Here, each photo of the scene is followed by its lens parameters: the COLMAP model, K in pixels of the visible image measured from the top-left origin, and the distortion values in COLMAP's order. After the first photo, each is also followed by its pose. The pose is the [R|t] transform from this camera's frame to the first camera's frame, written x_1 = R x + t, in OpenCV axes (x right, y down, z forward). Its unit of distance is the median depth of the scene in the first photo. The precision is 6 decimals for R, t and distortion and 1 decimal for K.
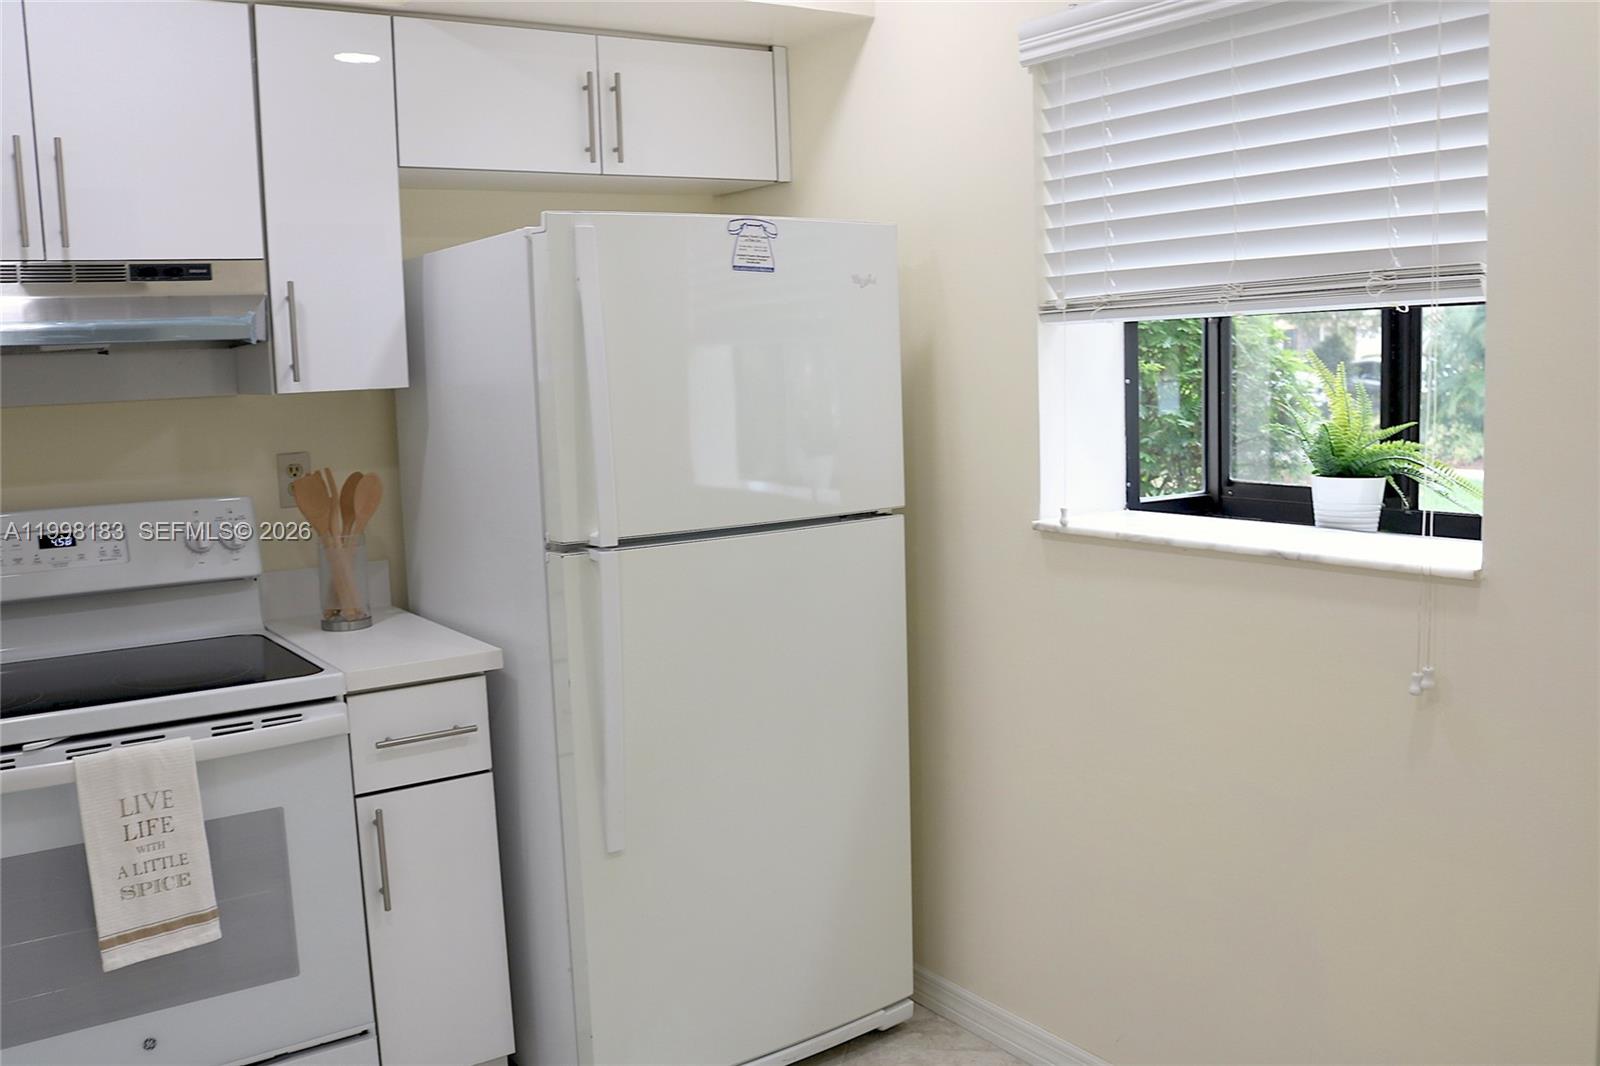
lens RADIAL K [[1437.2, 0, 798.1], [0, 1437.2, 521.3], [0, 0, 1]] dist [-0.092136, 0.005946]
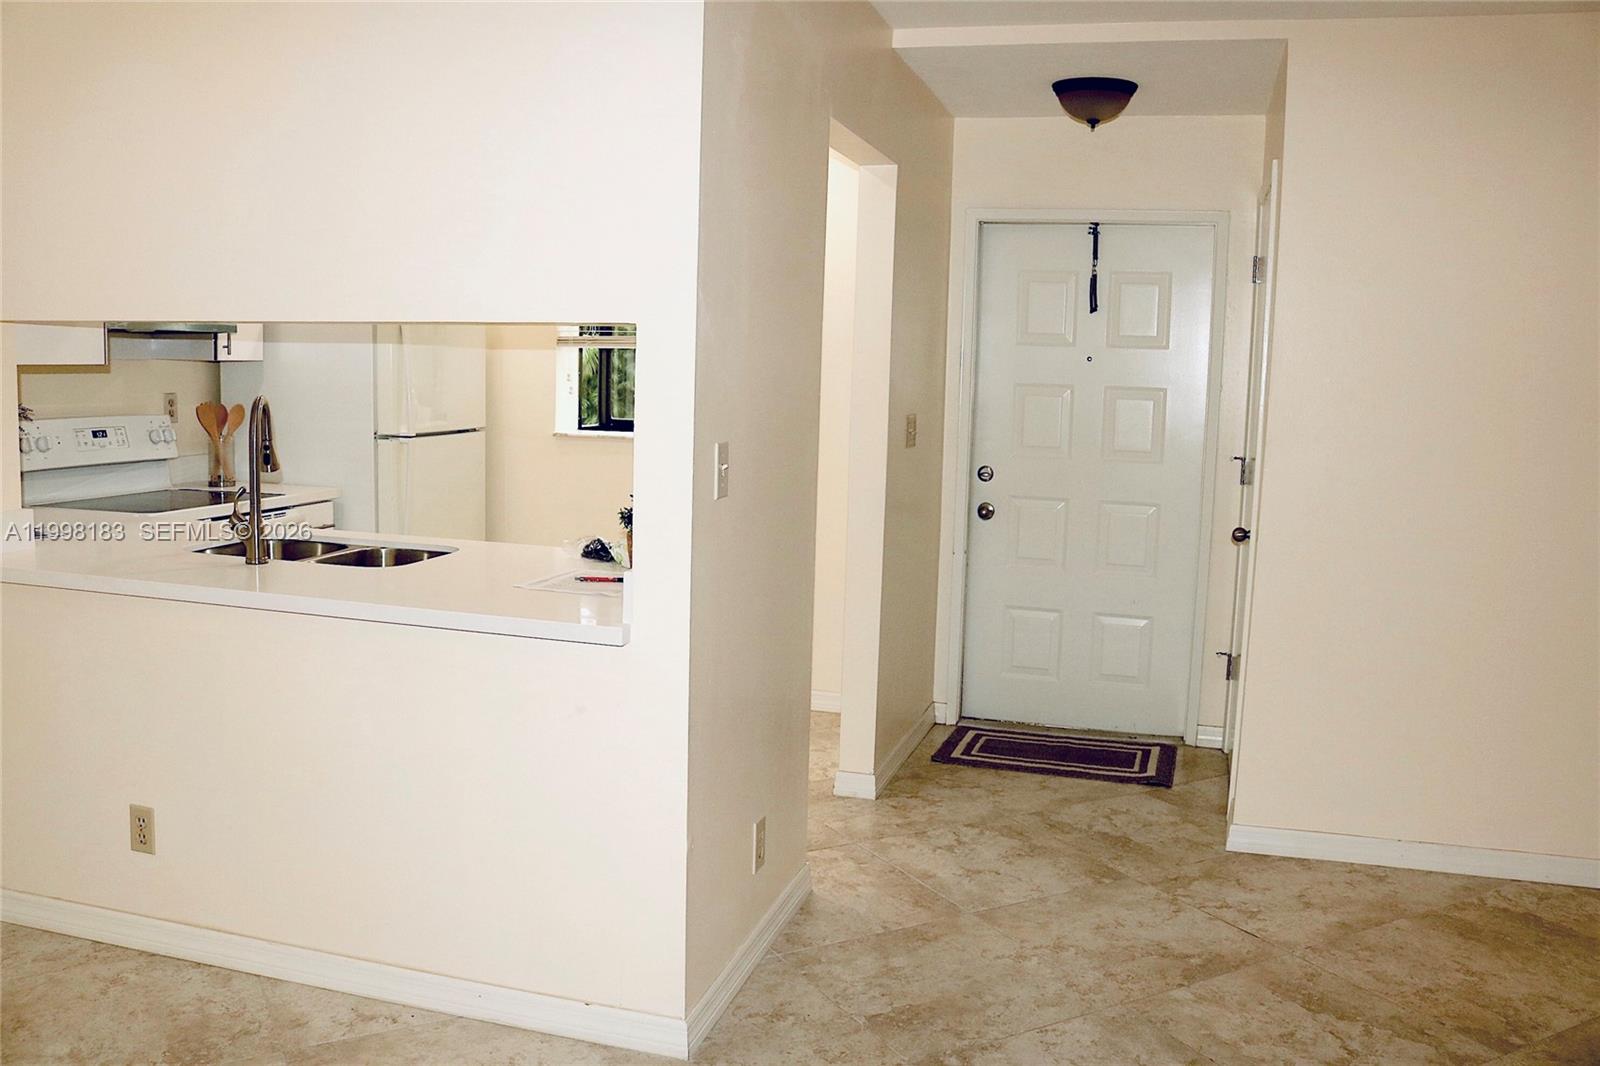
lens RADIAL K [[1300.6, 0, 777.1], [0, 1300.6, 533.5], [0, 0, 1]] dist [-0.166788, 0.126174]
pose [[0.764717, -0.027546, 0.643778, -0.959617], [0.019169, 0.999616, 0.020001, 0.135783], [-0.644081, -0.002955, 0.764951, -0.870875]]
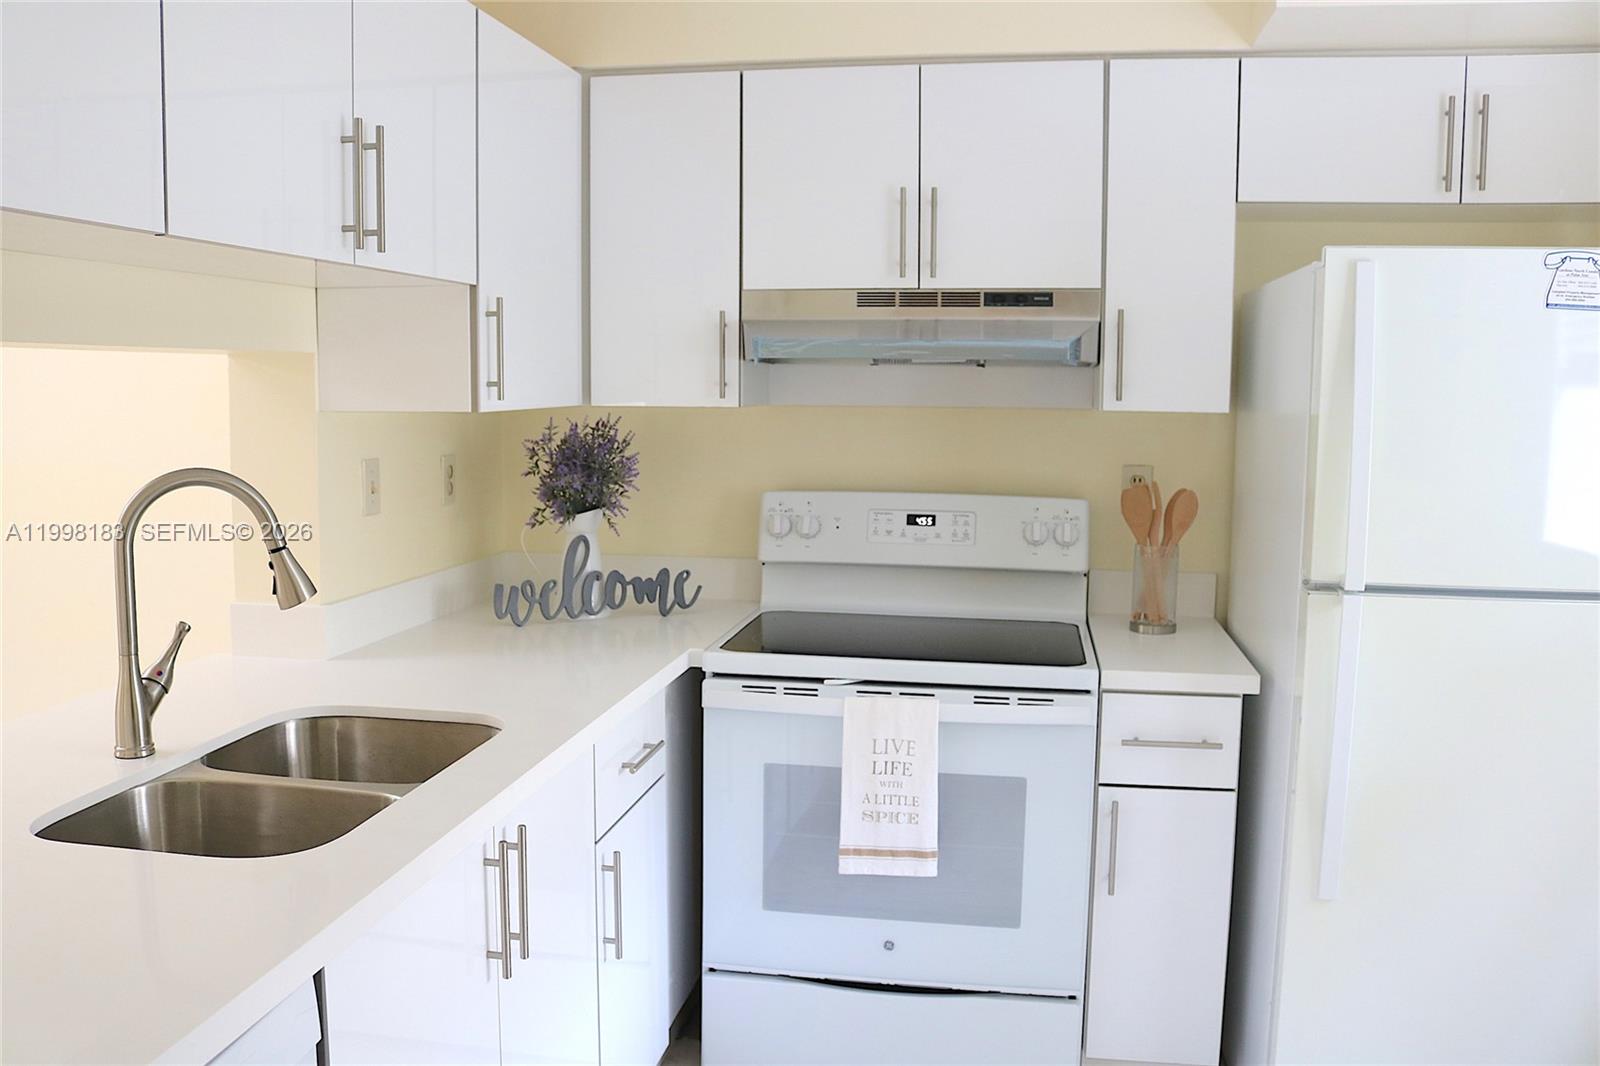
lens RADIAL K [[1300.6, 0, 777.1], [0, 1300.6, 533.5], [0, 0, 1]] dist [-0.166788, 0.126174]
pose [[0.711271, 0.117684, -0.692996, 0.168010], [-0.112955, 0.992209, 0.052562, -0.020418], [0.693782, 0.040892, 0.719023, 0.116892]]
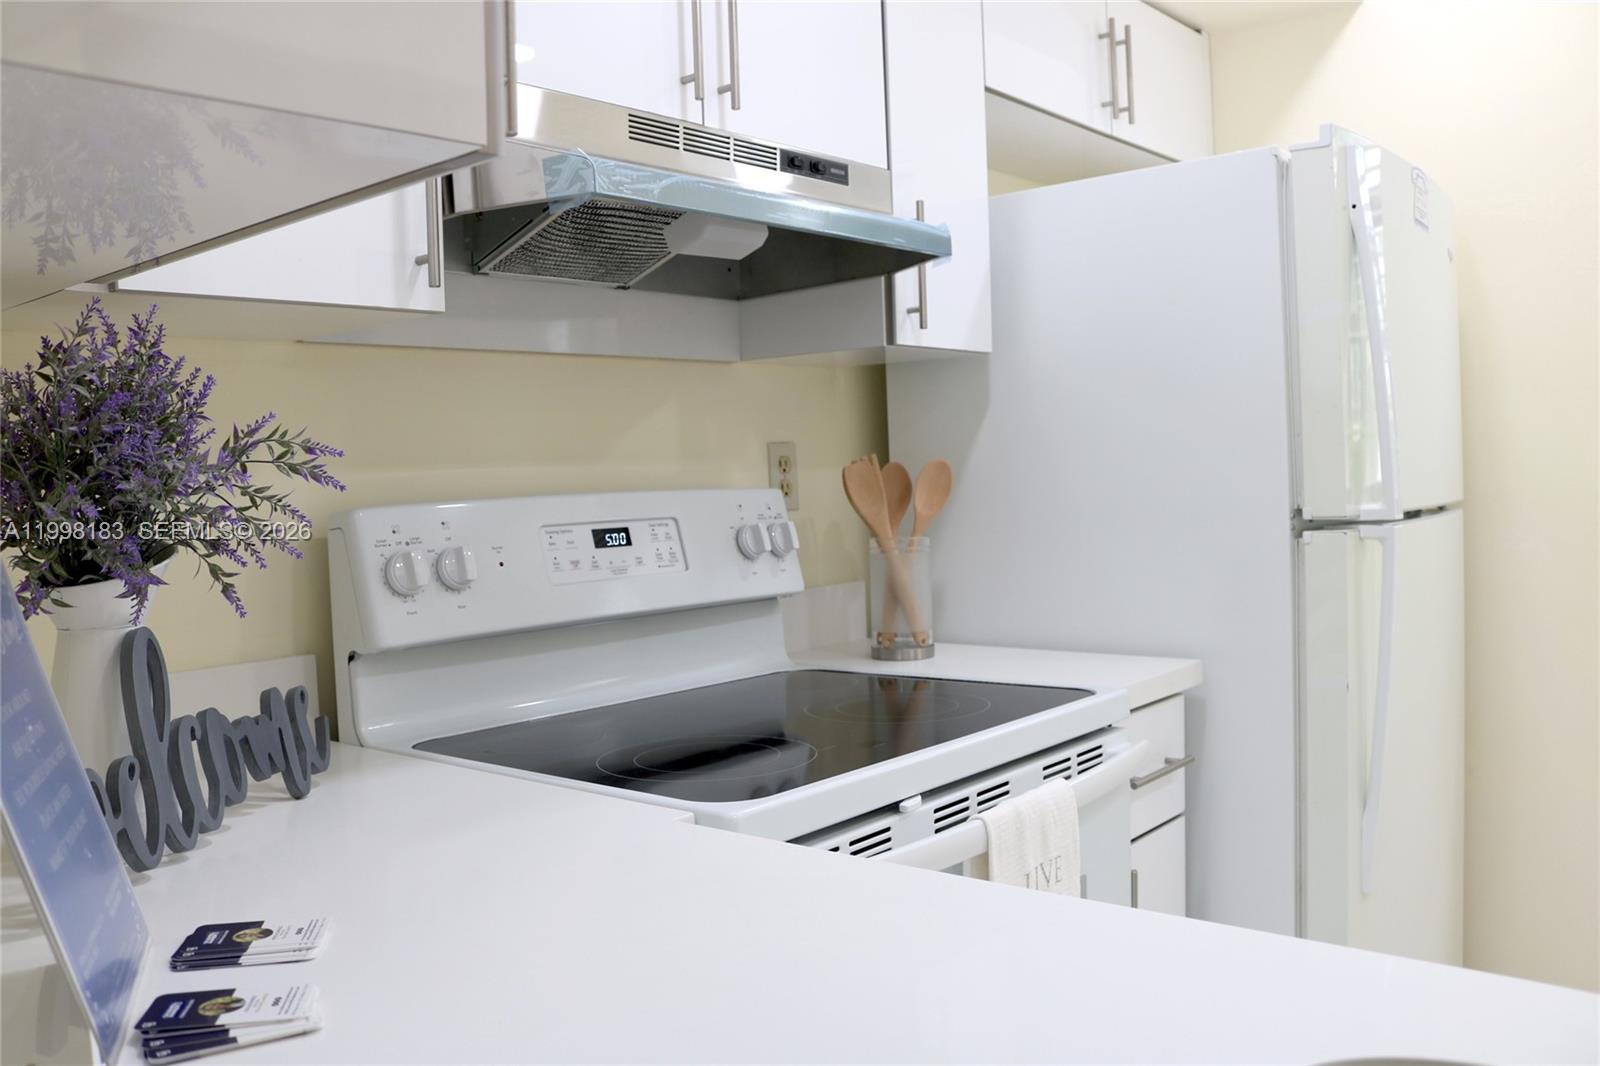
lens RADIAL K [[1329.2, 0, 793.0], [0, 1329.2, 528.1], [0, 0, 1]] dist [-0.165056, 0.163470]
pose [[0.963026, -0.010977, 0.269185, -0.655436], [0.033292, 0.996360, -0.078475, 0.067953], [-0.267344, 0.084535, 0.959886, 0.357774]]
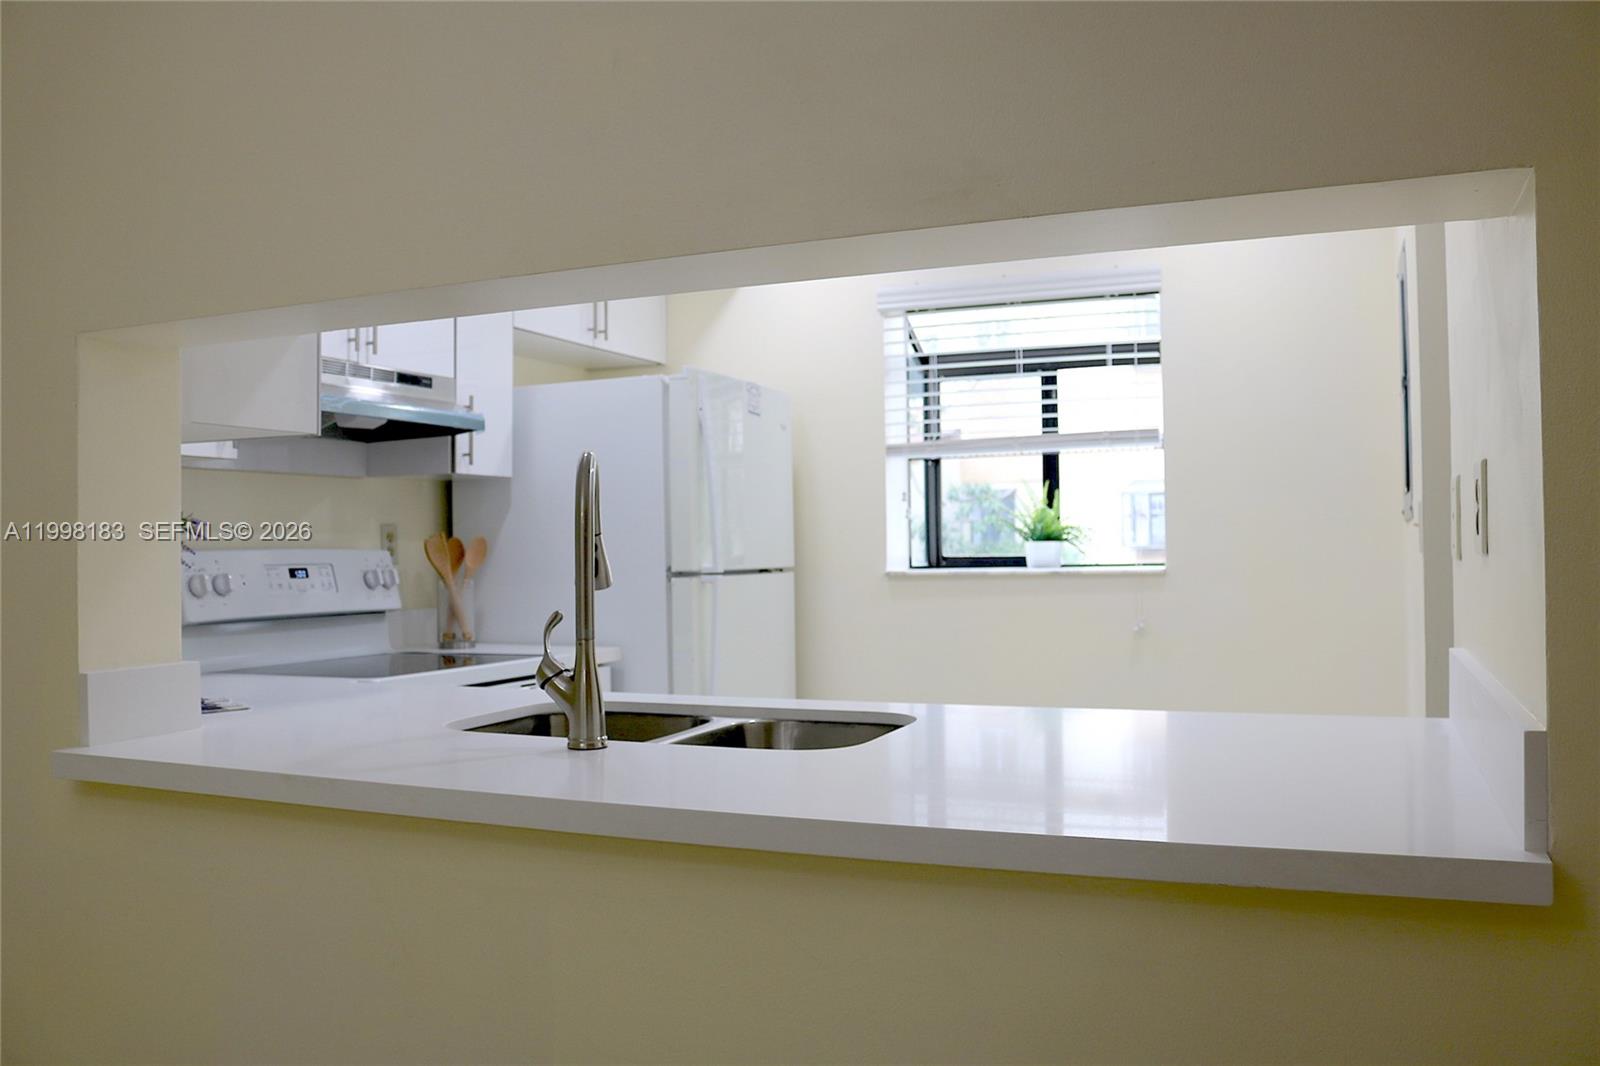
lens RADIAL K [[1329.2, 0, 793.0], [0, 1329.2, 528.1], [0, 0, 1]] dist [-0.165056, 0.163470]
pose [[0.835141, 0.030772, 0.549175, -0.858845], [0.047724, 0.990615, -0.128081, 0.158788], [-0.547962, 0.133174, 0.825834, -0.278977]]
